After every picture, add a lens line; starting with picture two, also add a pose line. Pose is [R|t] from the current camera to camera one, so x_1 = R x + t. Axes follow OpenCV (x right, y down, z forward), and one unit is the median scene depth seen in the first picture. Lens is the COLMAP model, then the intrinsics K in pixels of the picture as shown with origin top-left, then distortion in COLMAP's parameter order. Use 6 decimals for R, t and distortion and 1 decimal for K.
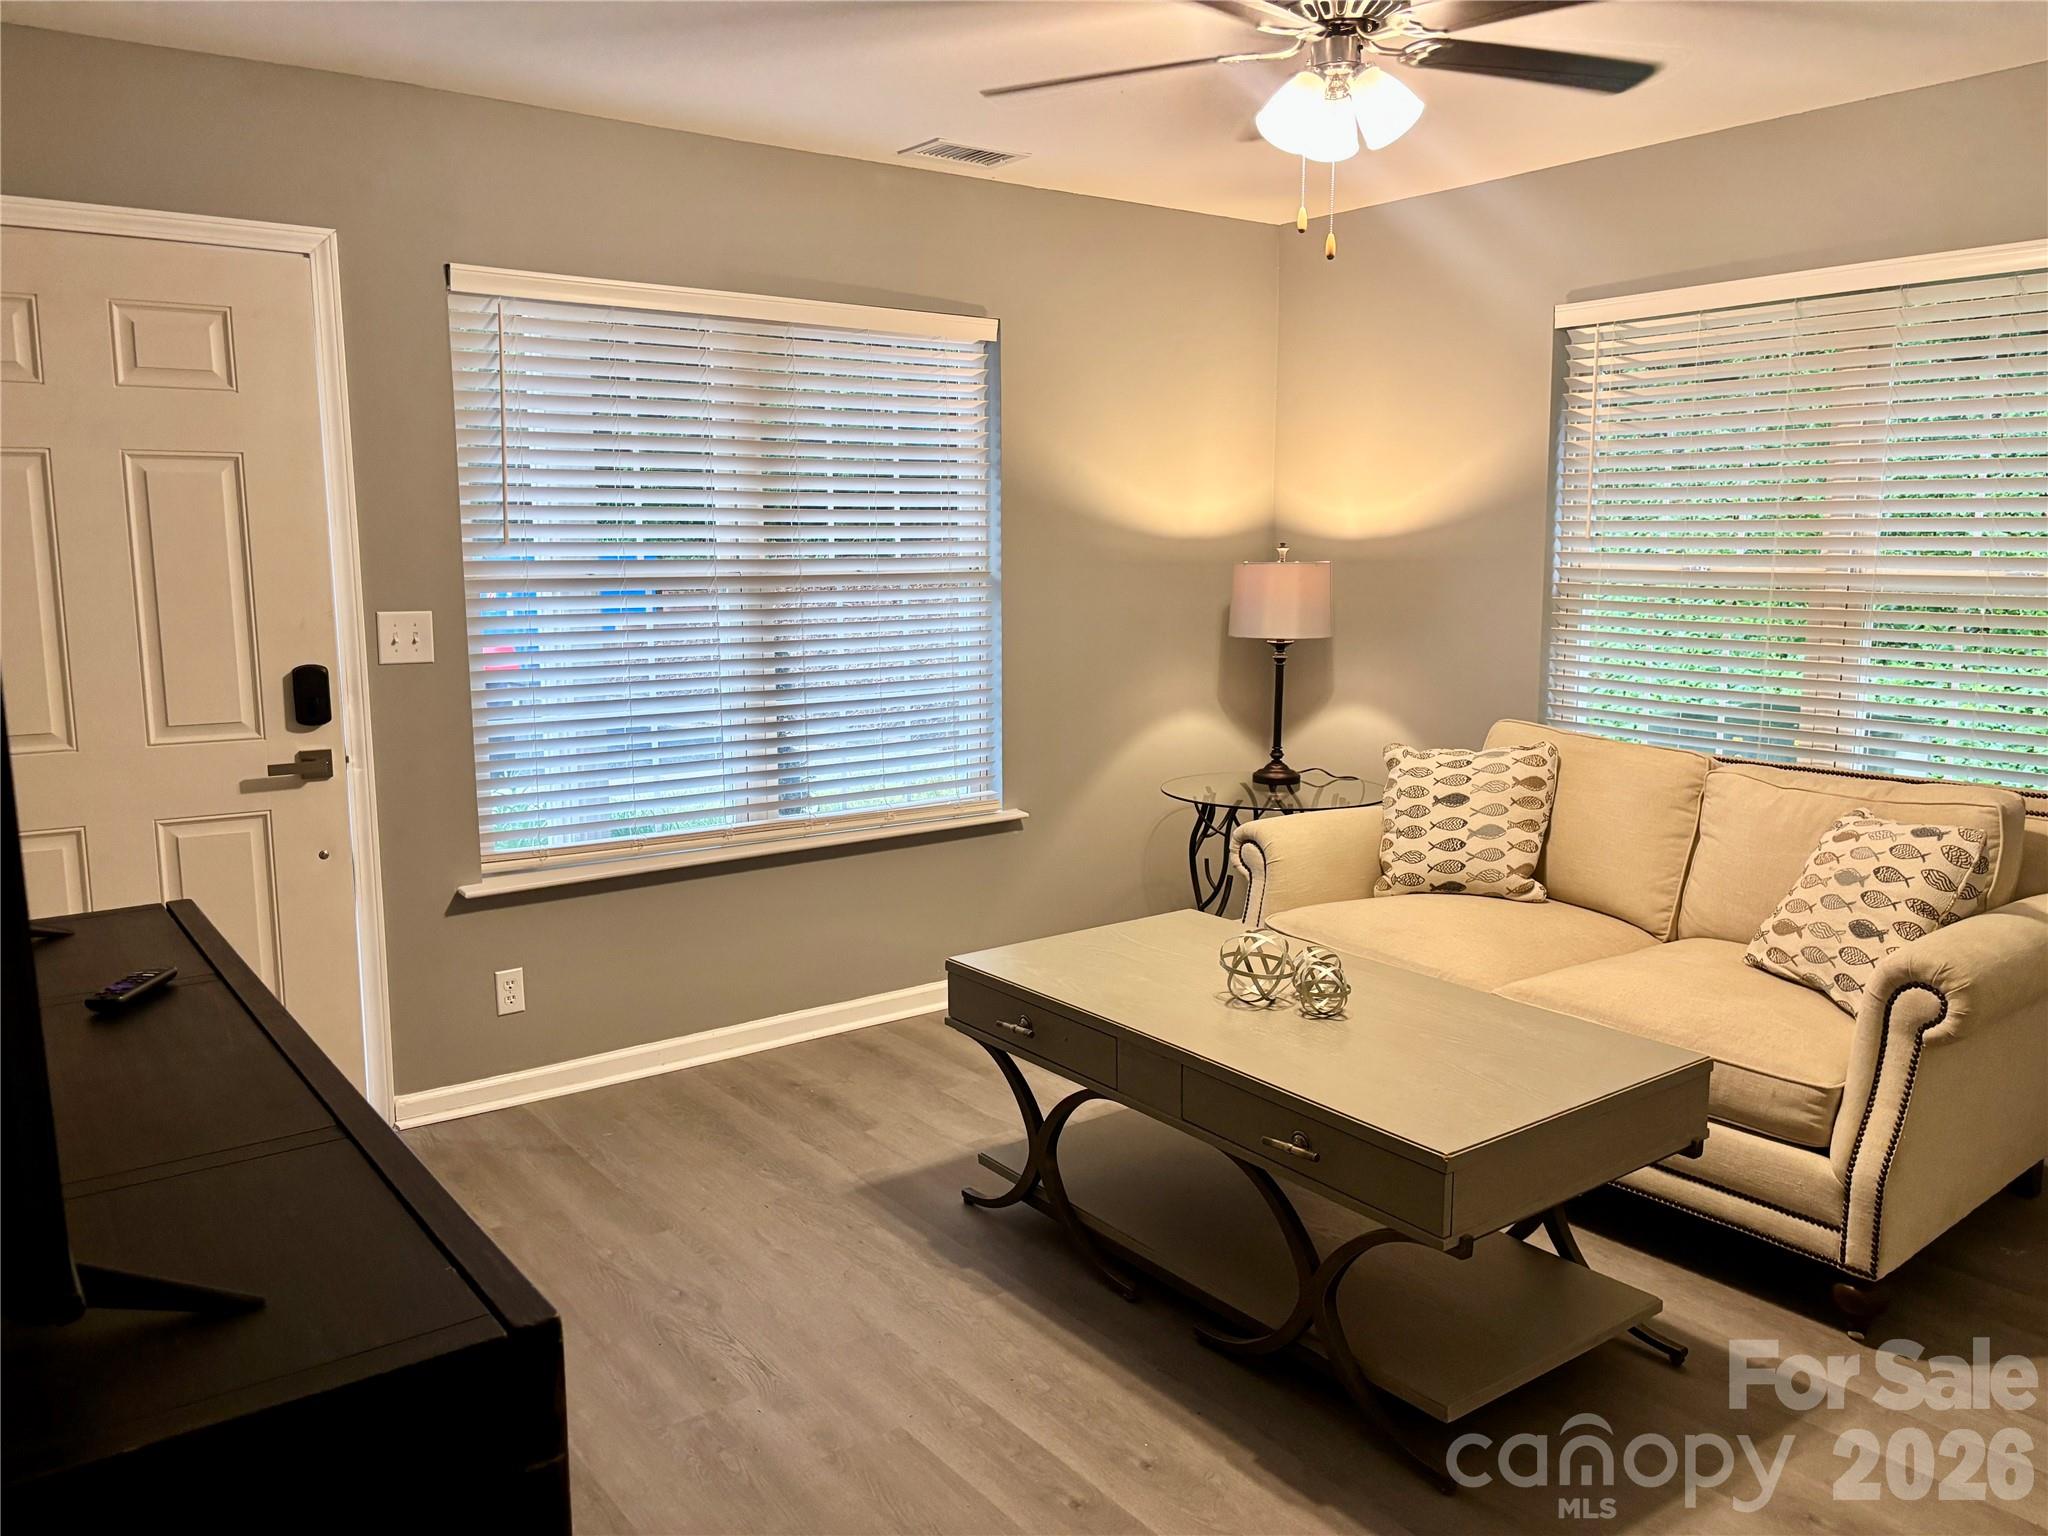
lens RADIAL K [[1575.3, 0, 1024.0], [0, 1575.3, 768.0], [0, 0, 1]] dist [-0.008451, -0.000883]
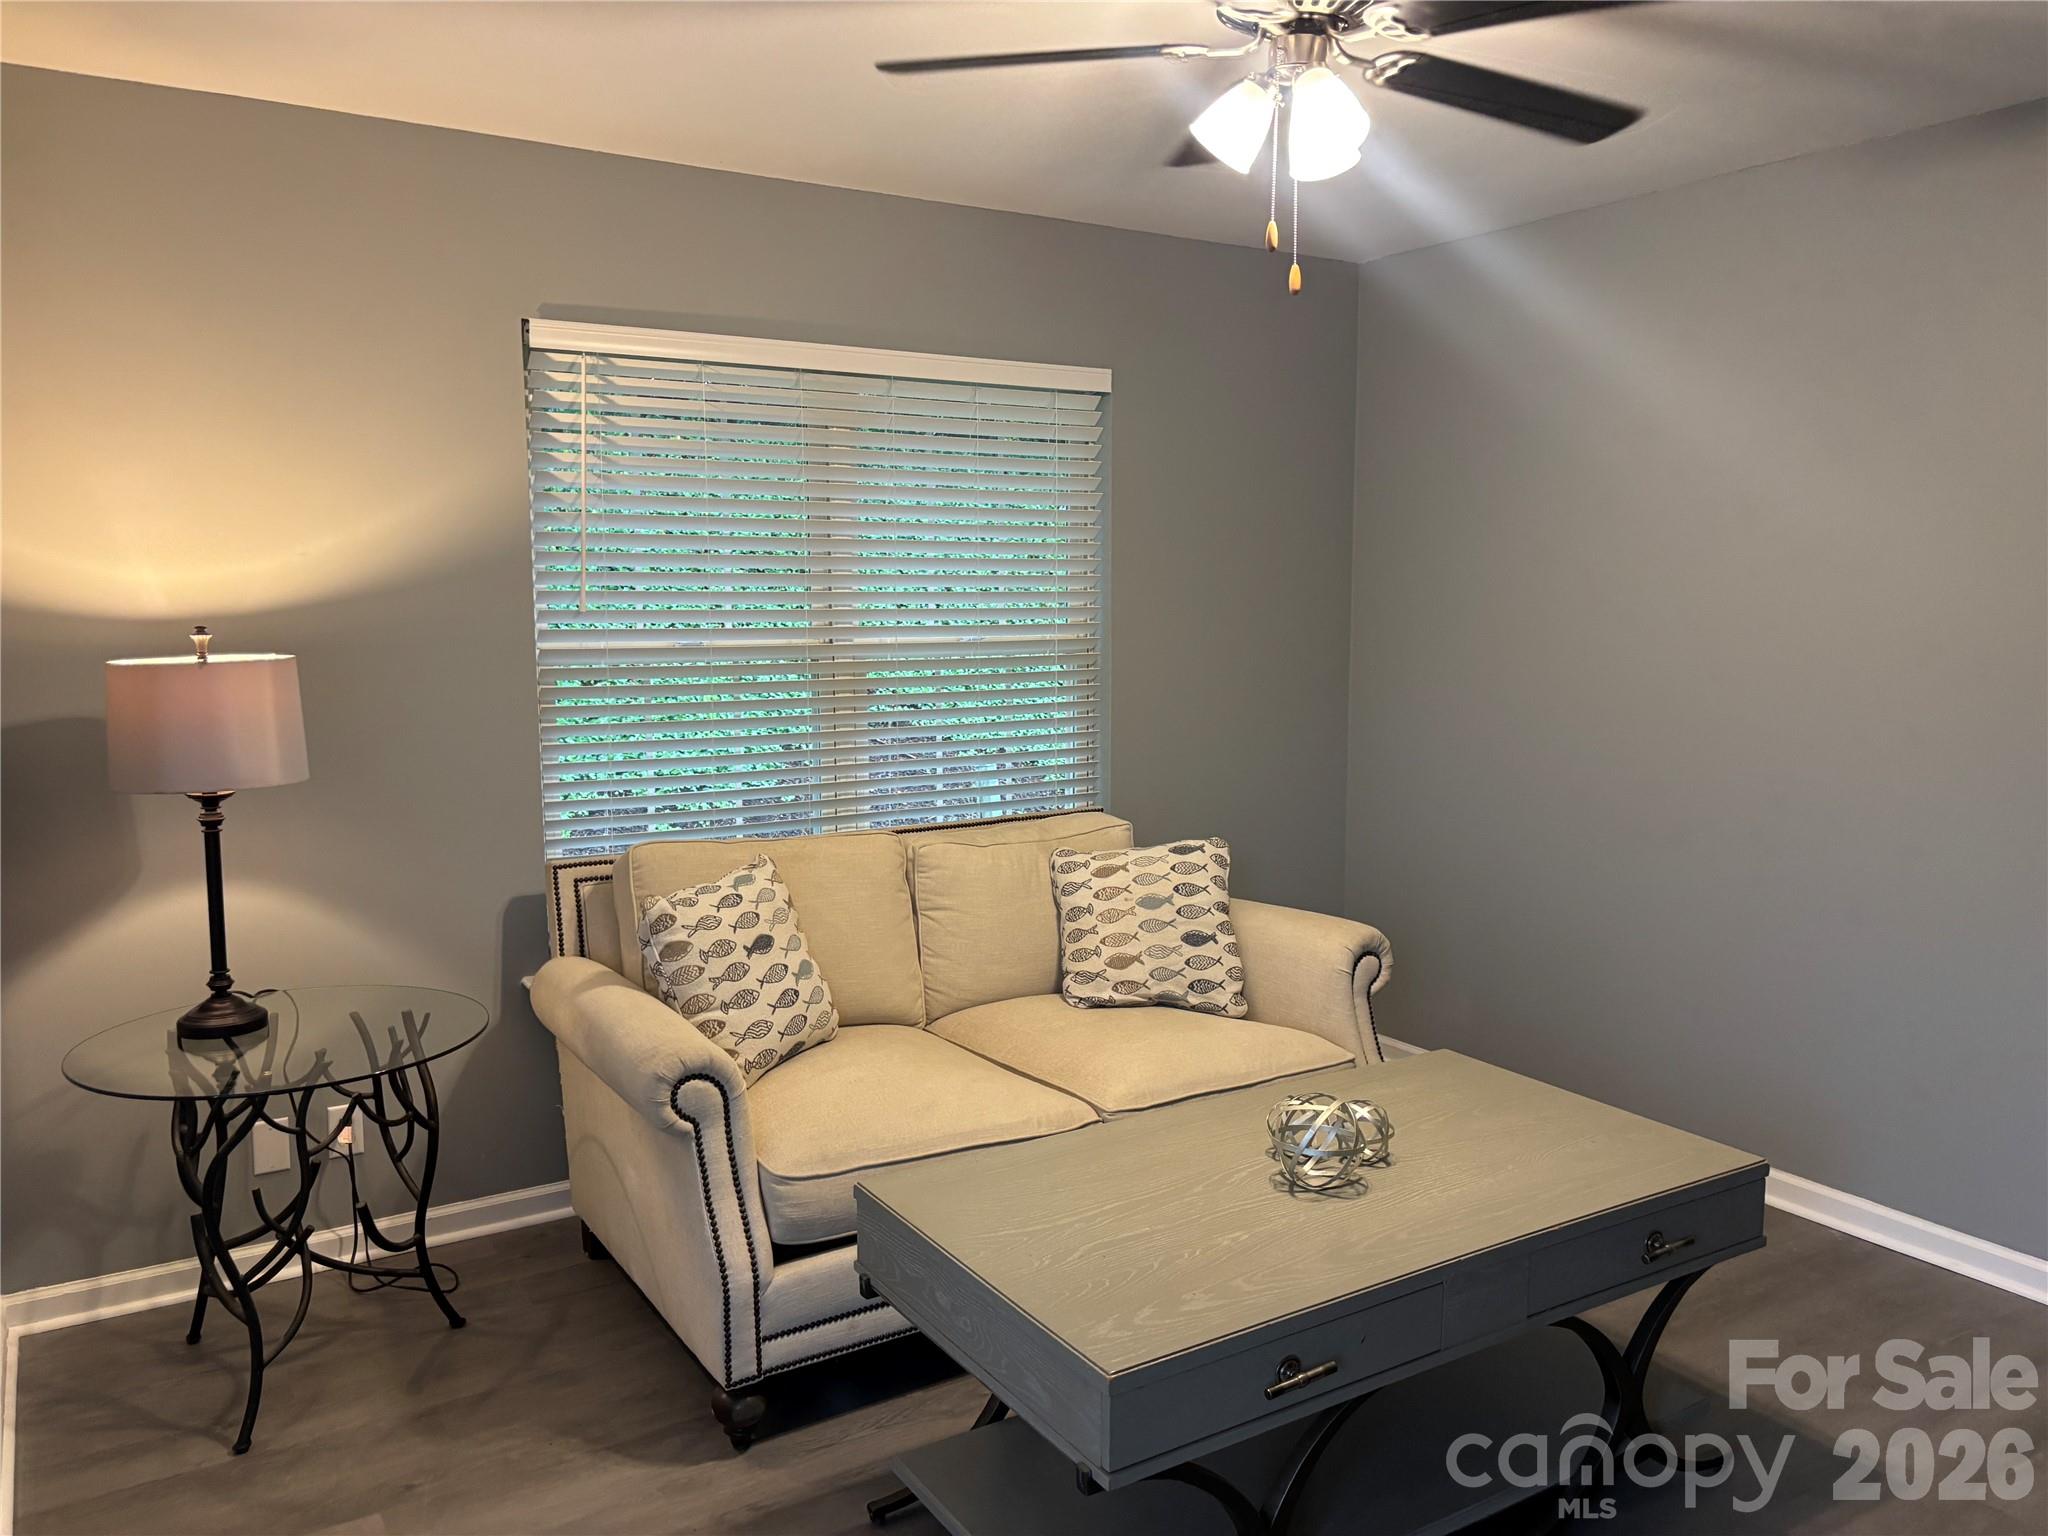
lens RADIAL K [[1496.7, 0, 1024.0], [0, 1496.7, 768.0], [0, 0, 1]] dist [0.024746, -0.001199]
pose [[0.075101, -0.107753, 0.991337, -0.452249], [0.155709, 0.983217, 0.095074, -0.117793], [-0.984944, 0.147220, 0.090619, 0.798854]]
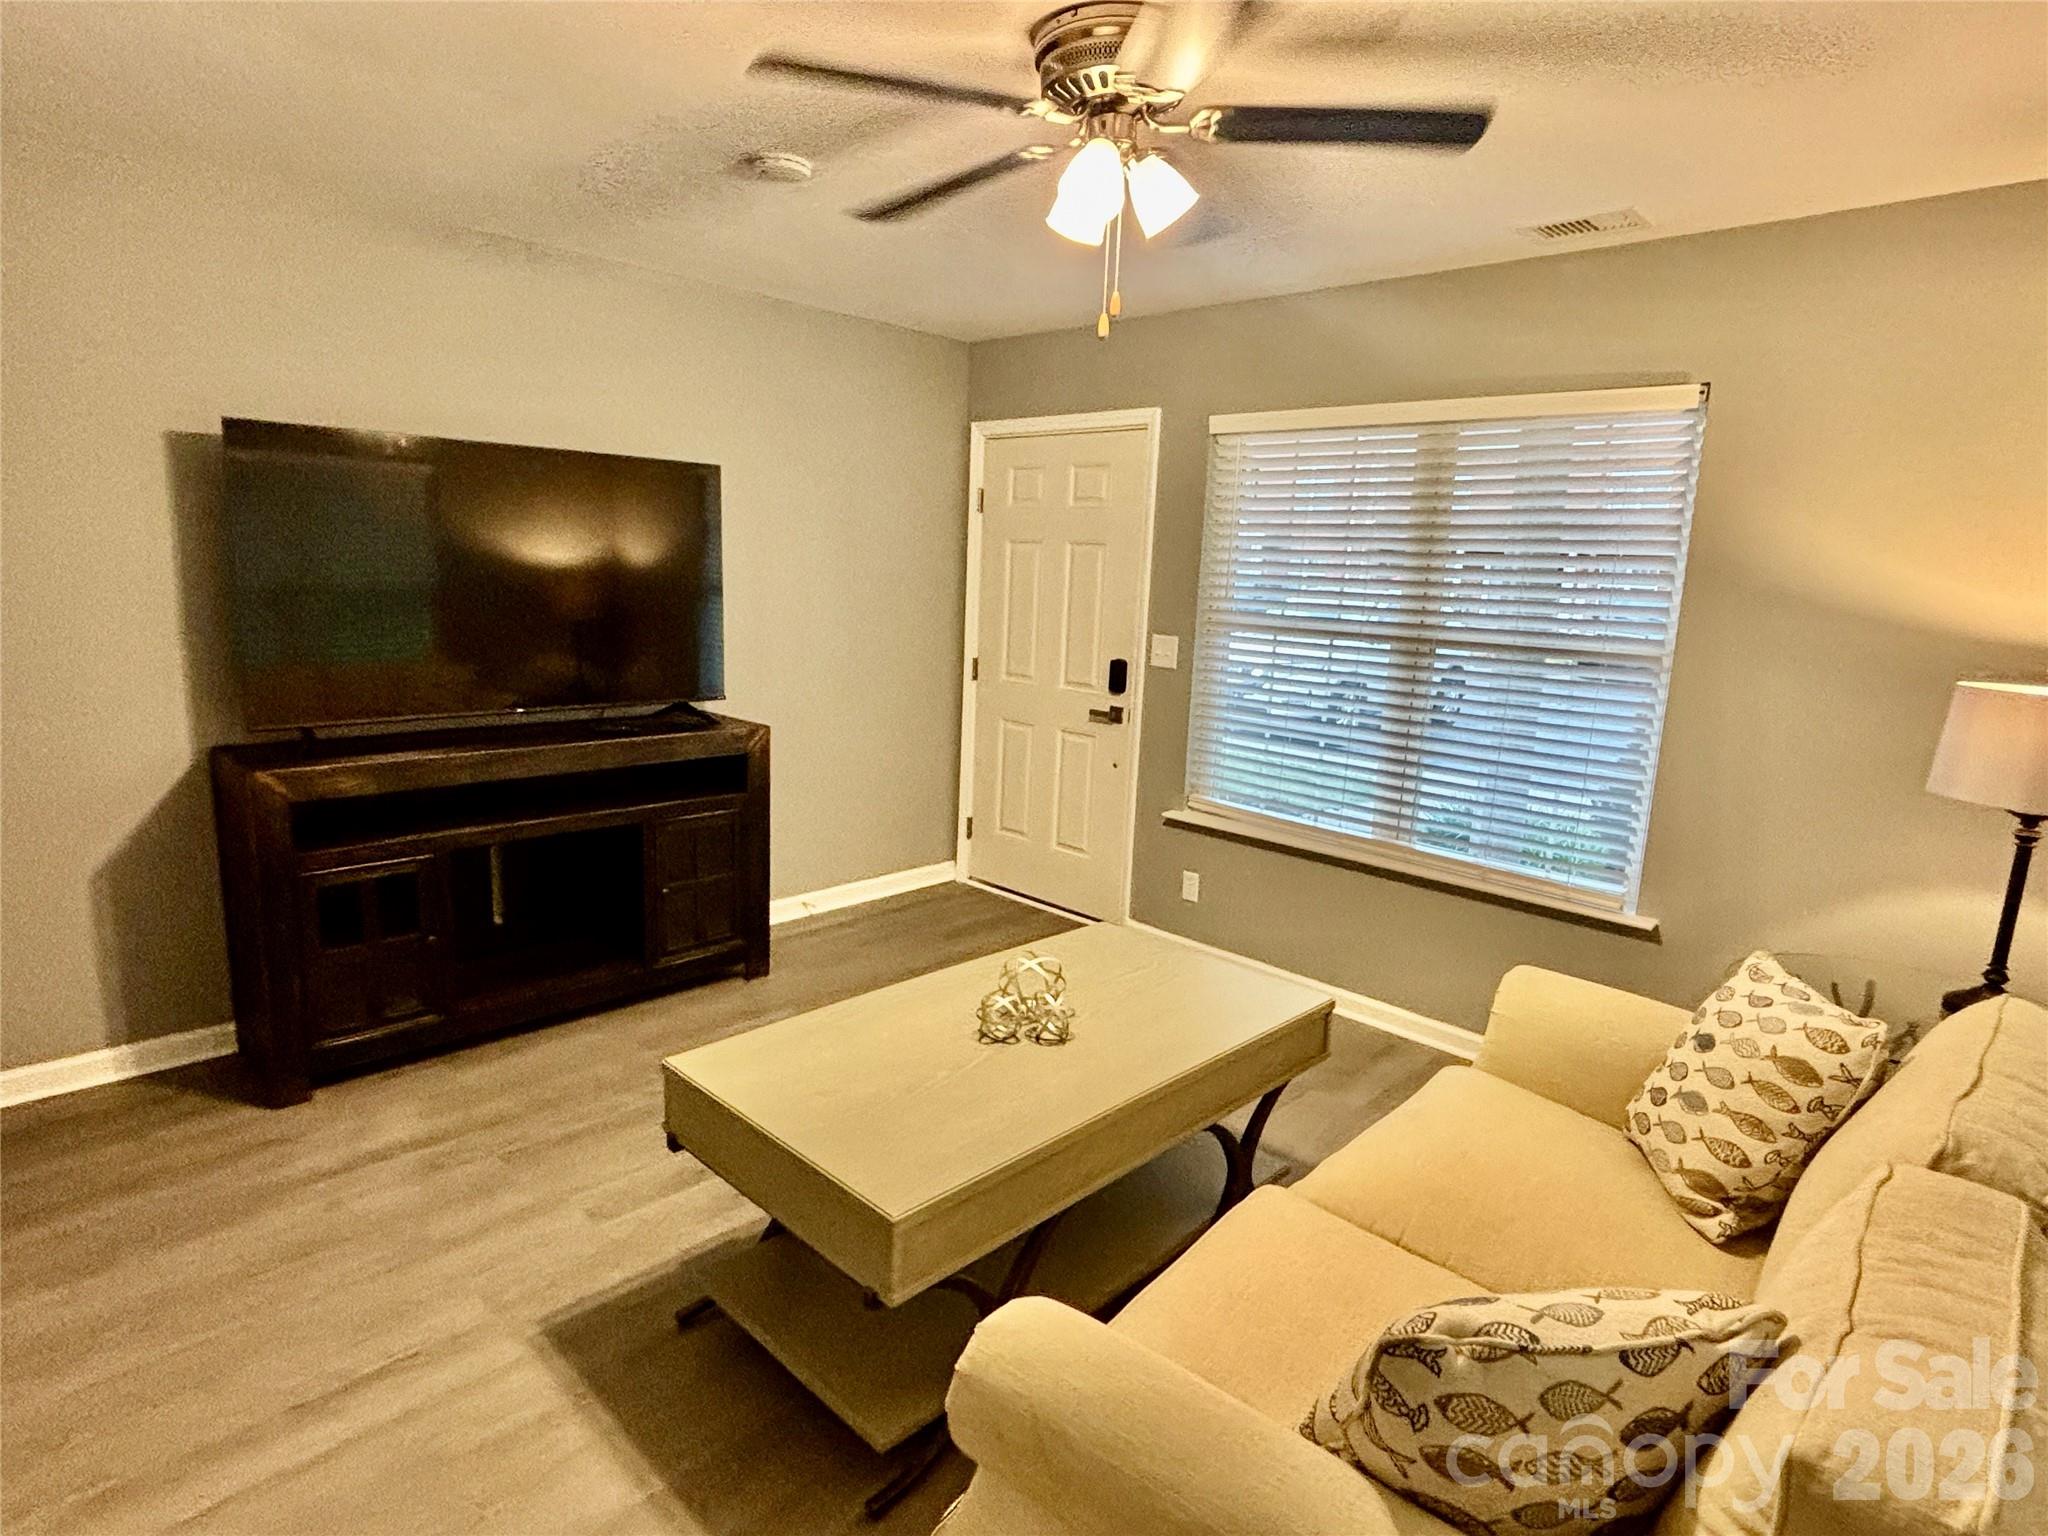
lens RADIAL K [[1093.4, 0, 1024.0], [0, 1093.4, 768.0], [0, 0, 1]] dist [-0.000661, -0.000042]
pose [[0.156837, 0.194066, -0.968370, 0.660430], [-0.195771, 0.967157, 0.162116, -0.111662], [0.968027, 0.164153, 0.189679, 0.620609]]
